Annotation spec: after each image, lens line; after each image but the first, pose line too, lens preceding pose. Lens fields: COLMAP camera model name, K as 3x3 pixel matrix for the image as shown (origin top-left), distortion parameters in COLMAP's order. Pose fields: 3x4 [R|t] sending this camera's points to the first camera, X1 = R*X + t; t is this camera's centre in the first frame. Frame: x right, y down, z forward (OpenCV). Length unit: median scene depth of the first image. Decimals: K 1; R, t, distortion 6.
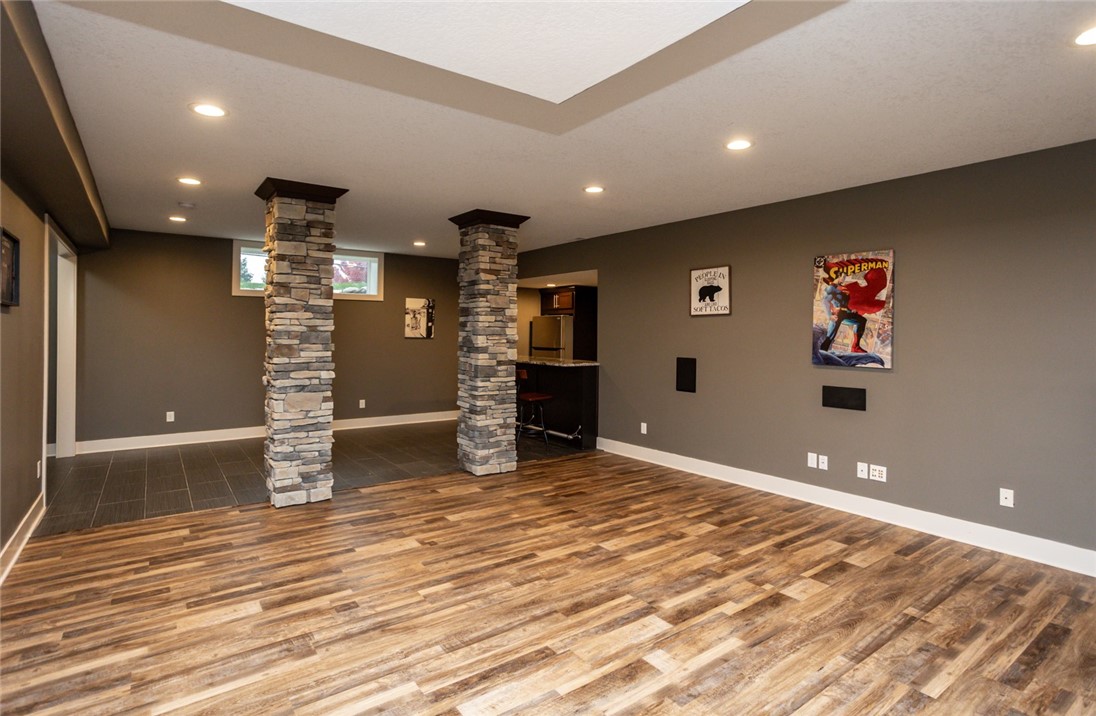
lens RADIAL K [[550.0, 0, 548.0], [0, 550.0, 358.0], [0, 0, 1]] dist [-0.065656, 0.053587]
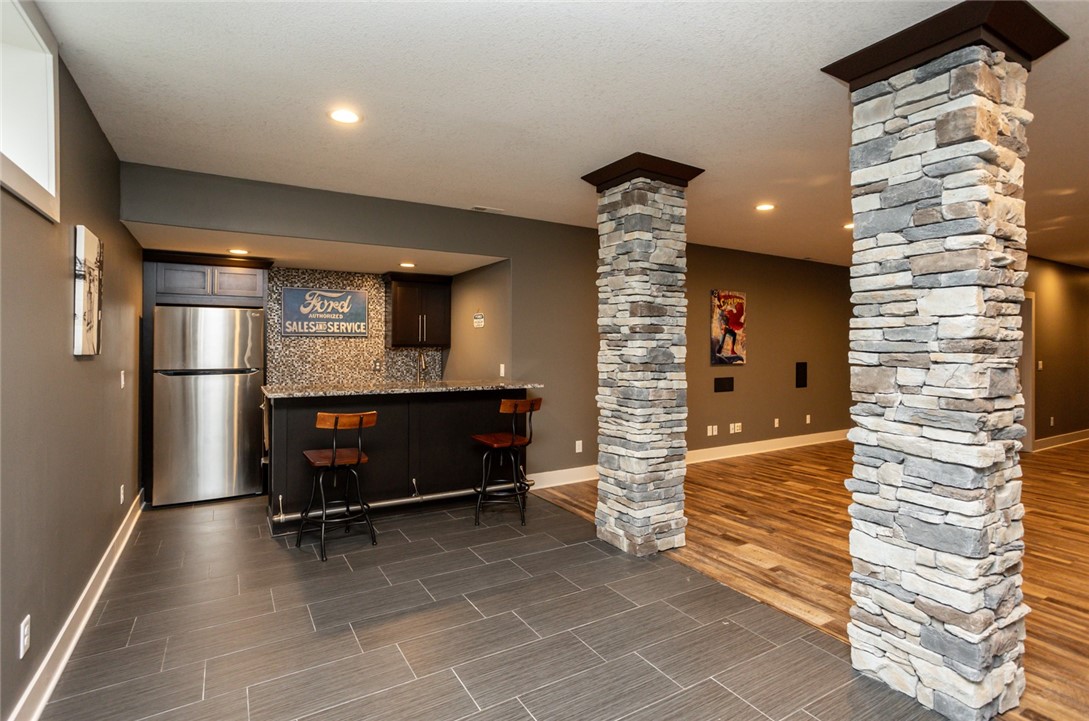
lens RADIAL K [[545.0, 0, 534.9], [0, 545.0, 359.6], [0, 0, 1]] dist [-0.062191, 0.047271]
pose [[0.097947, -0.034025, 0.994610, -1.043248], [0.041871, 0.998671, 0.030041, -0.066202], [-0.994310, 0.038703, 0.099242, 1.403431]]
